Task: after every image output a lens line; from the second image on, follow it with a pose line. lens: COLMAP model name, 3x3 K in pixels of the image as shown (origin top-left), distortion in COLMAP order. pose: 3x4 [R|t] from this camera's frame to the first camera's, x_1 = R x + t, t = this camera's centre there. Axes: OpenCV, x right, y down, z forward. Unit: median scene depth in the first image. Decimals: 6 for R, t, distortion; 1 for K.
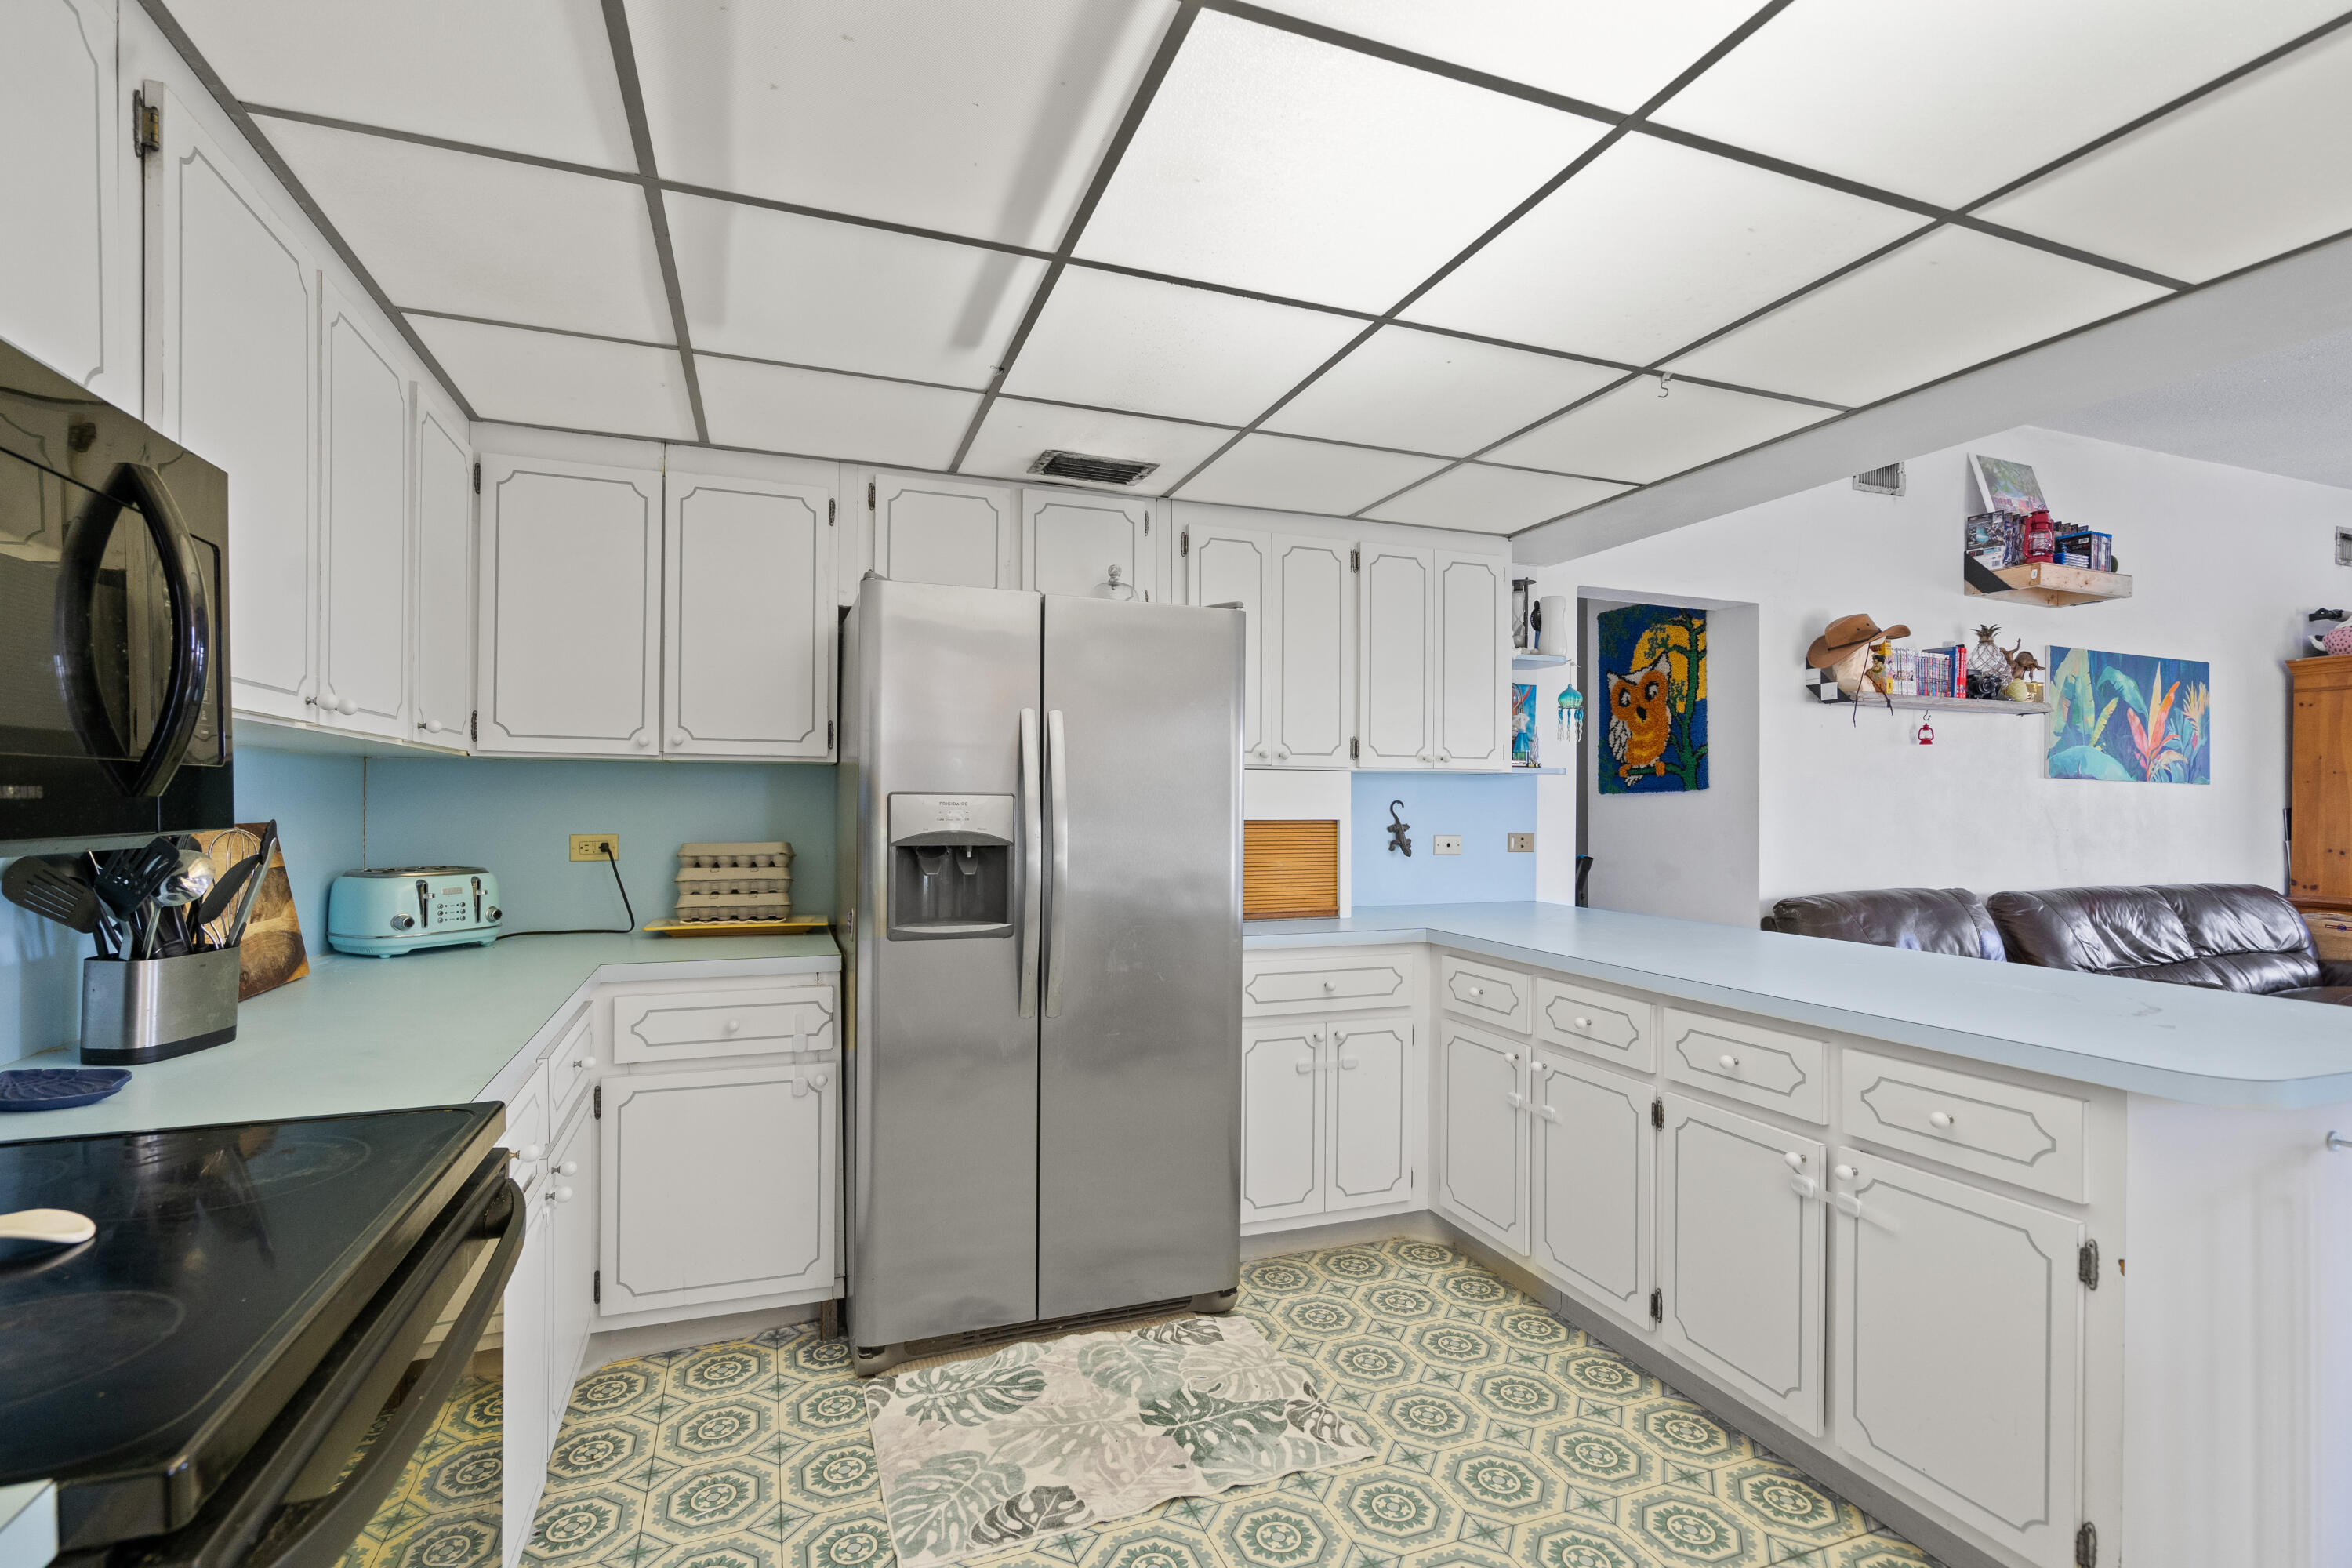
lens RADIAL K [[1076.9, 0, 1171.9], [0, 1076.9, 803.9], [0, 0, 1]] dist [-0.004919, 0.003149]
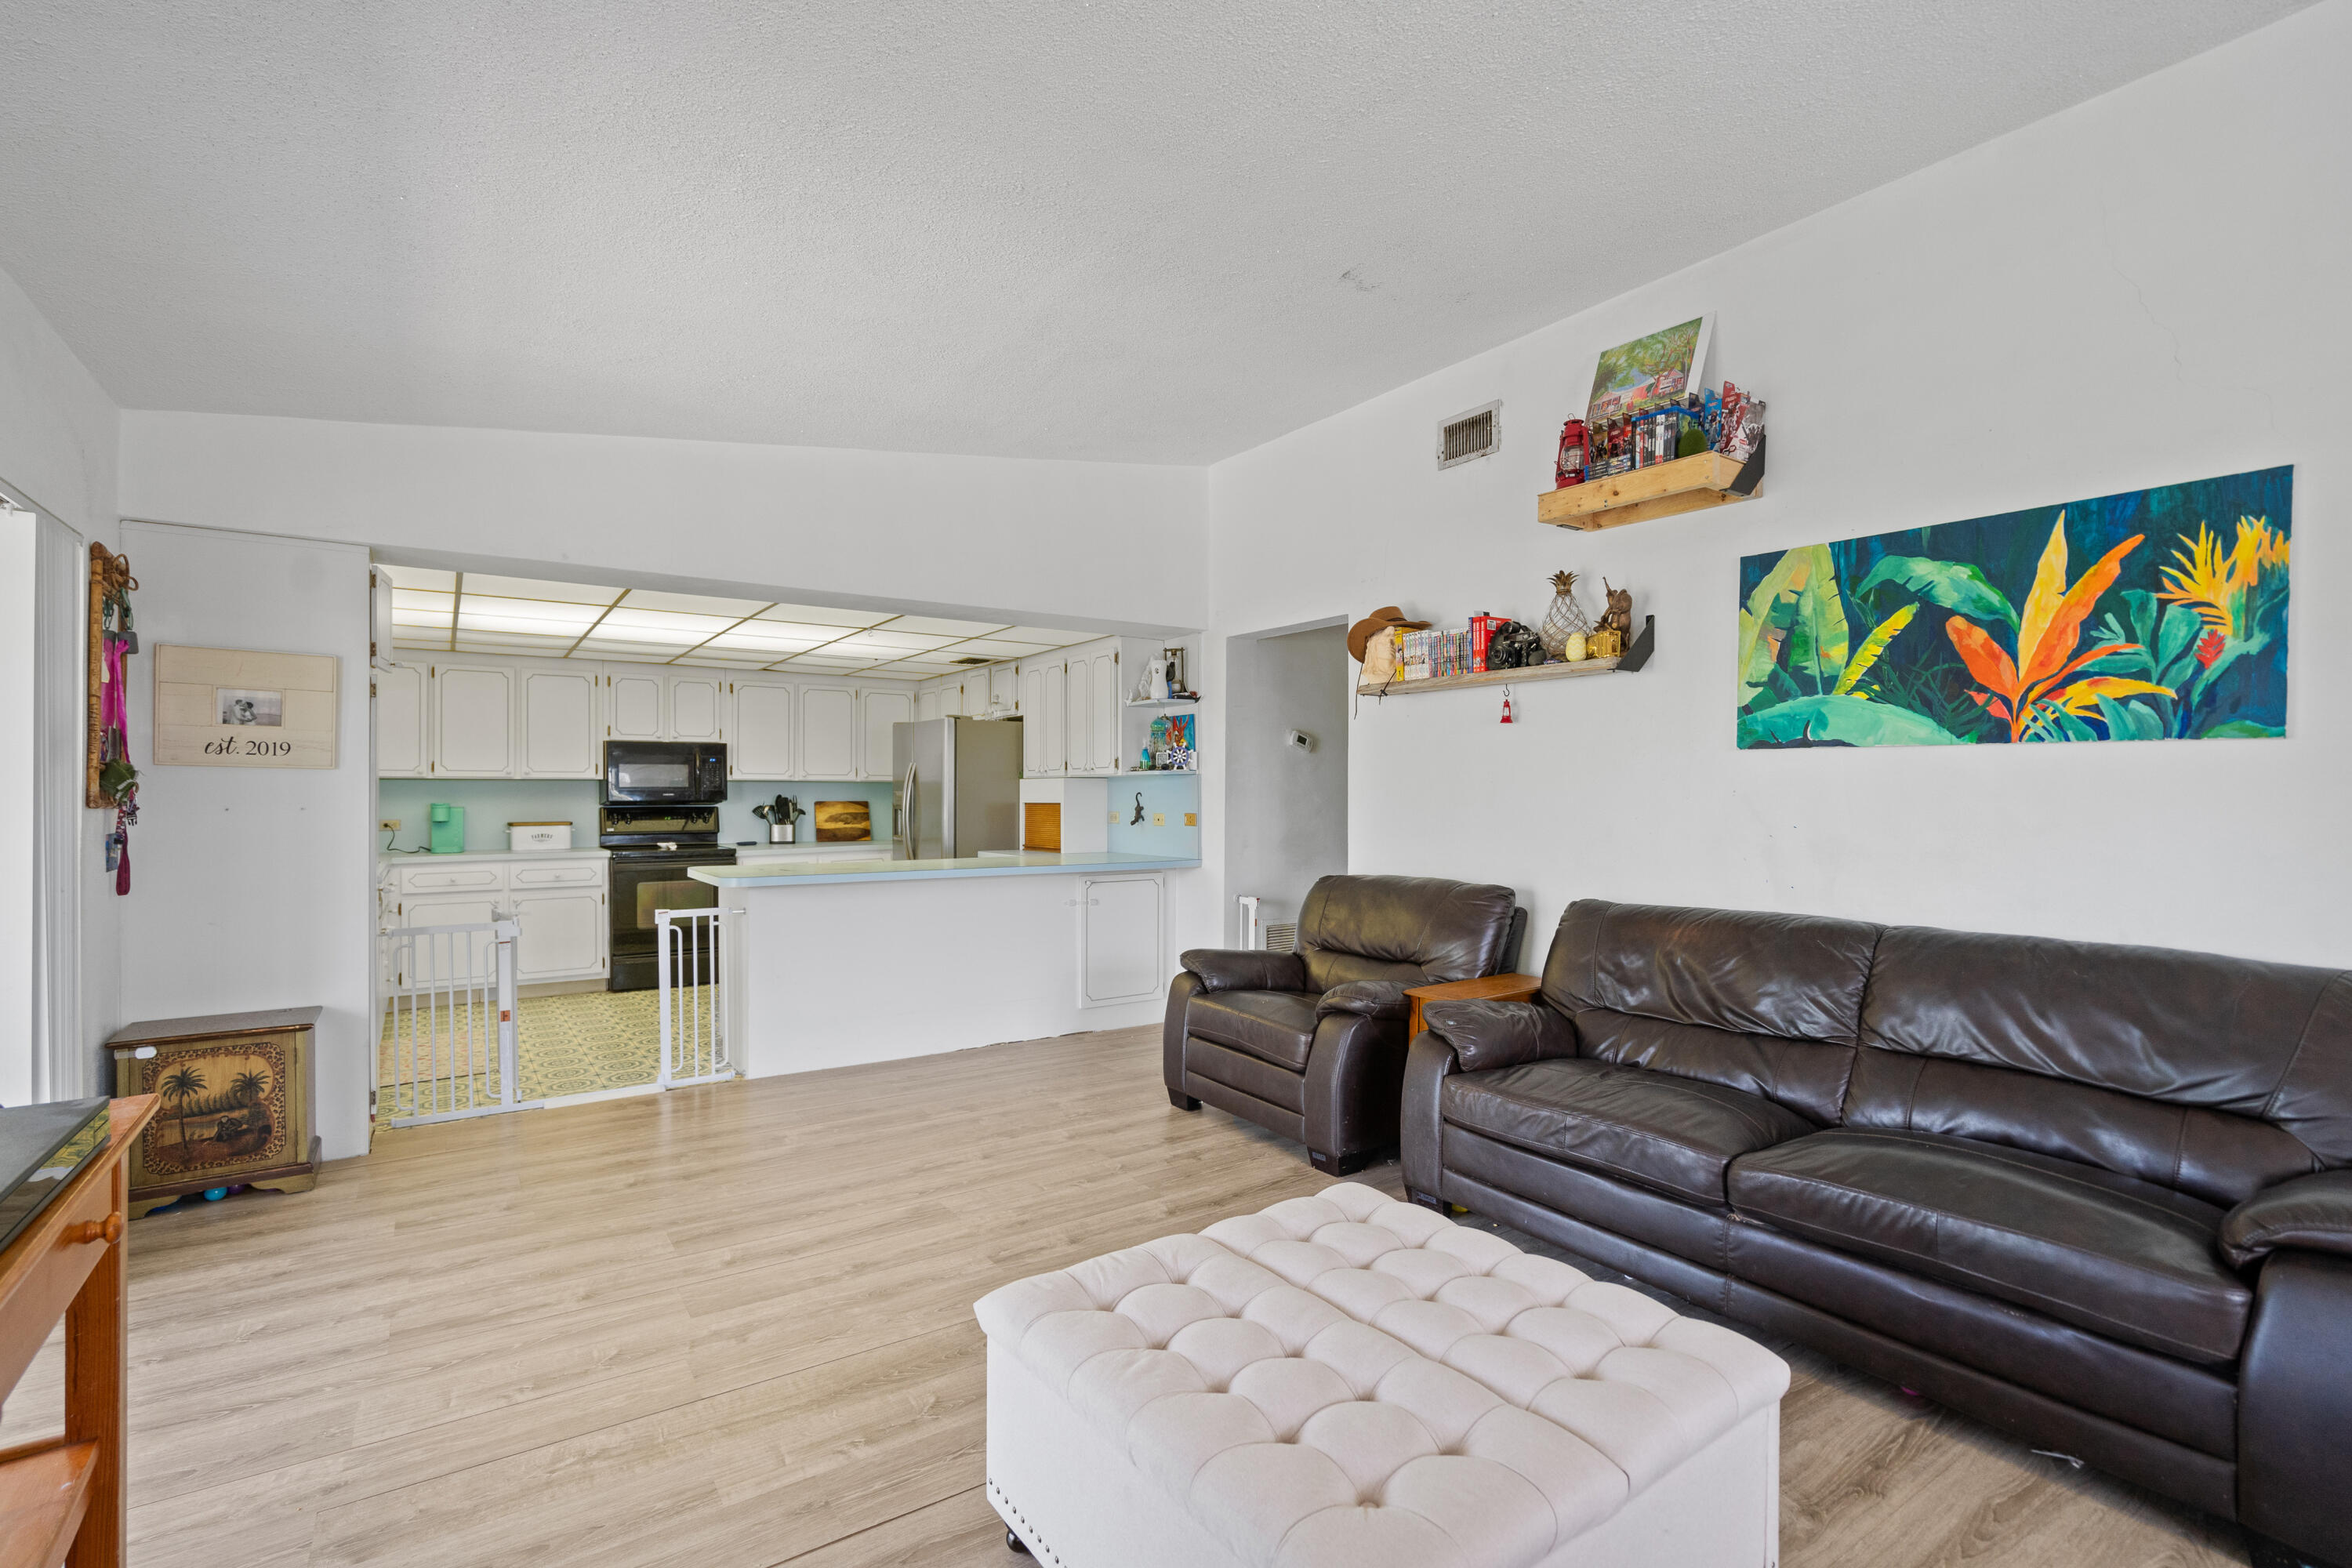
lens RADIAL K [[1076.9, 0, 1171.3], [0, 1076.9, 791.6], [0, 0, 1]] dist [-0.004919, 0.003149]
pose [[0.244421, -0.010067, -0.969617, 1.366987], [-0.000517, 0.999945, -0.010513, 0.009815], [0.969669, 0.003071, 0.244402, 0.469712]]
